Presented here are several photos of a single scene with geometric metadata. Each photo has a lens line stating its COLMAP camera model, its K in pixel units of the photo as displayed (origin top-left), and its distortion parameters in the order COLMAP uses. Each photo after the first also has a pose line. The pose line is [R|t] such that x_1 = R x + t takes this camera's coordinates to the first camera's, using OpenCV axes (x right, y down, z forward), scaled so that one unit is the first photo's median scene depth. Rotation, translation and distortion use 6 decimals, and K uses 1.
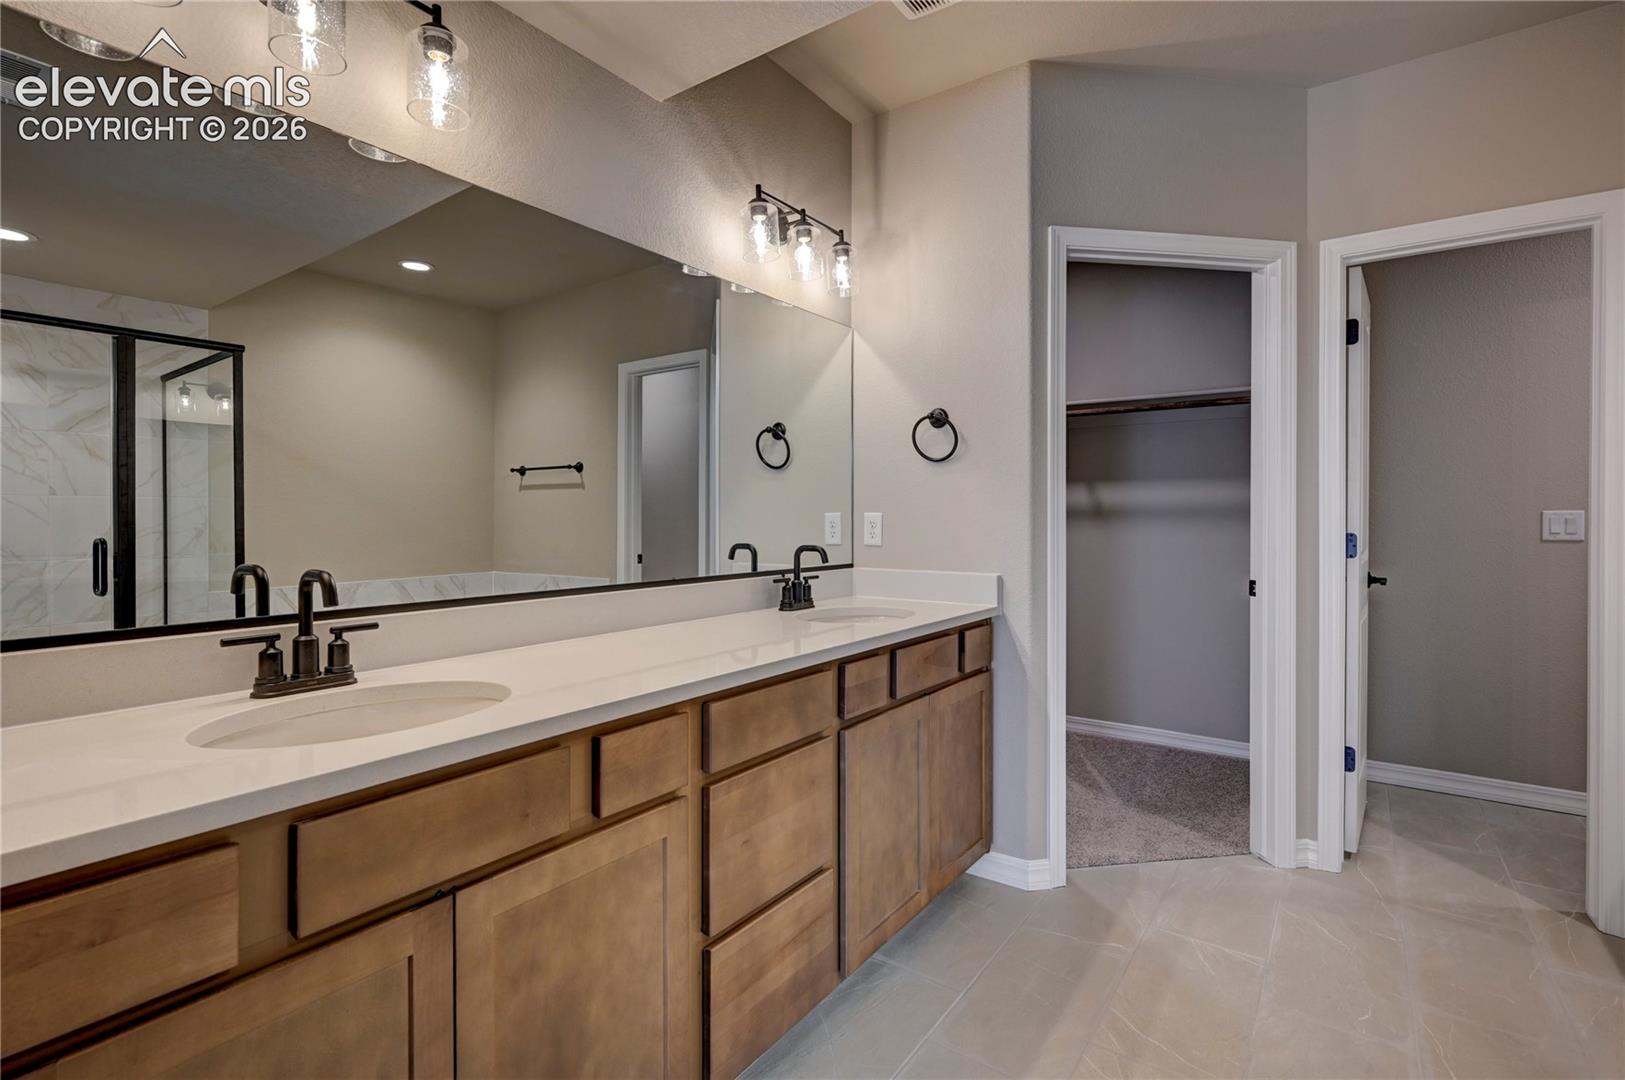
lens RADIAL K [[750.4, 0, 807.3], [0, 750.4, 536.1], [0, 0, 1]] dist [-0.001833, -0.000507]
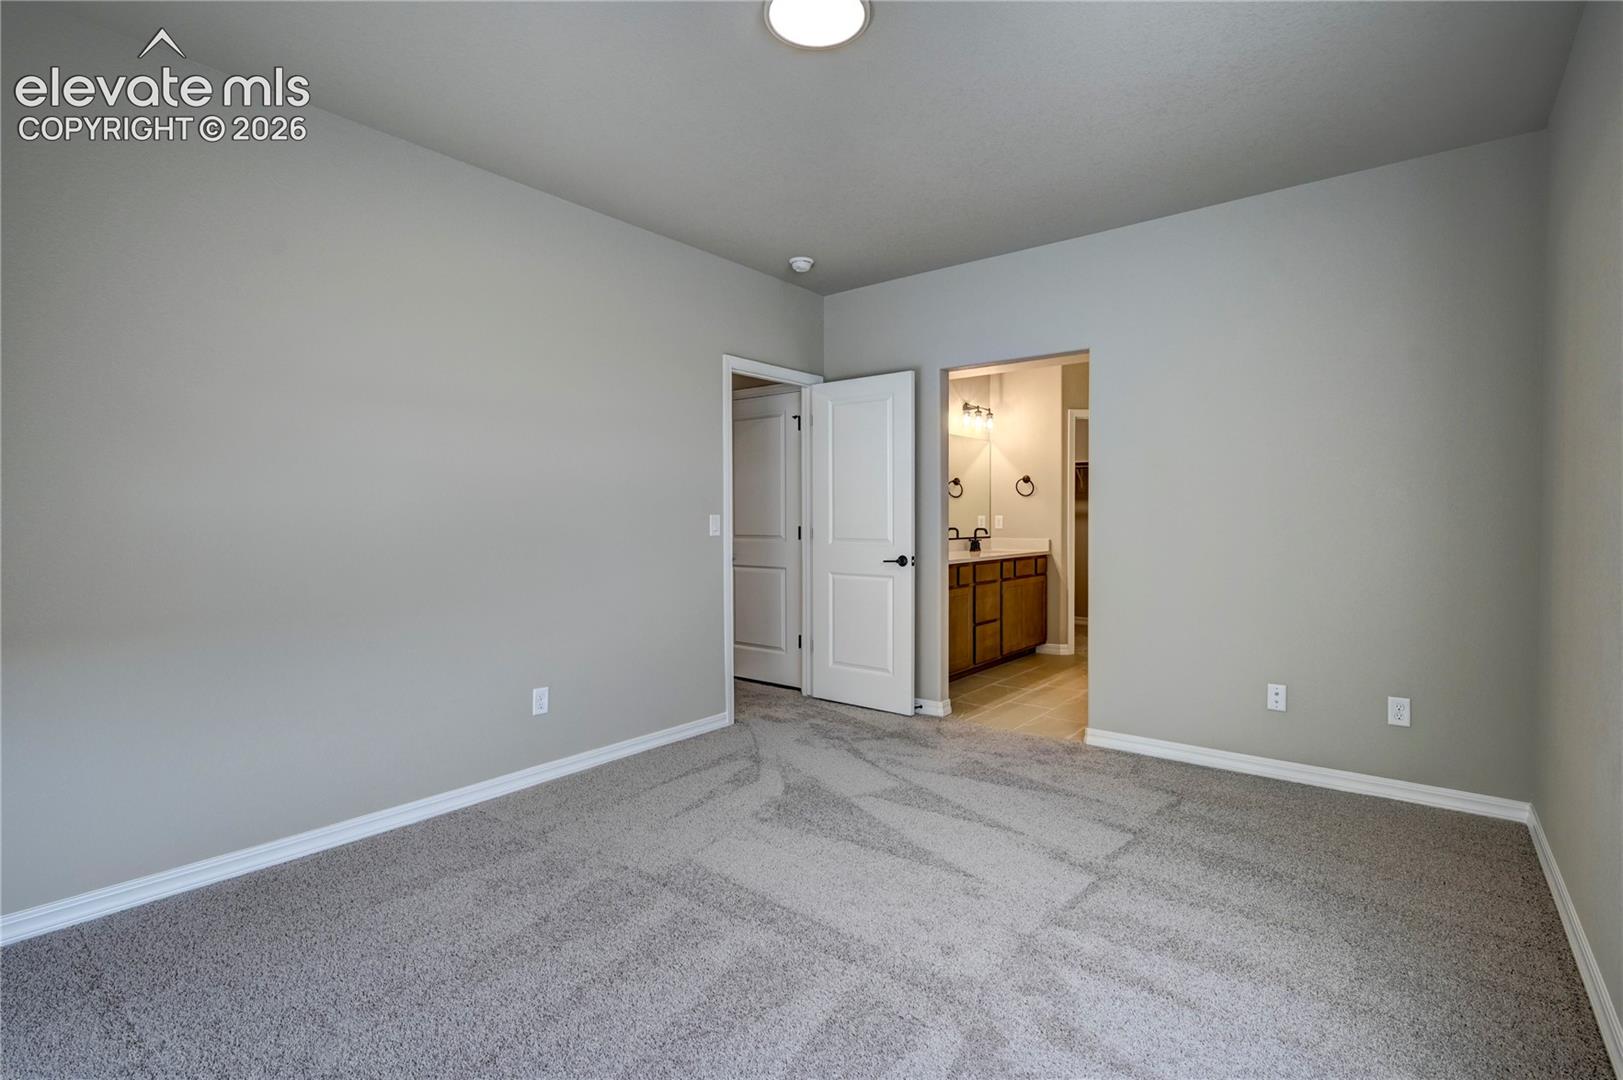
lens RADIAL K [[749.5, 0, 806.3], [0, 749.5, 536.1], [0, 0, 1]] dist [-0.001833, -0.000507]
pose [[0.997302, -0.000776, -0.073405, -0.427754], [0.001421, 0.999961, 0.008744, 0.016424], [0.073395, -0.008824, 0.997264, -1.783395]]
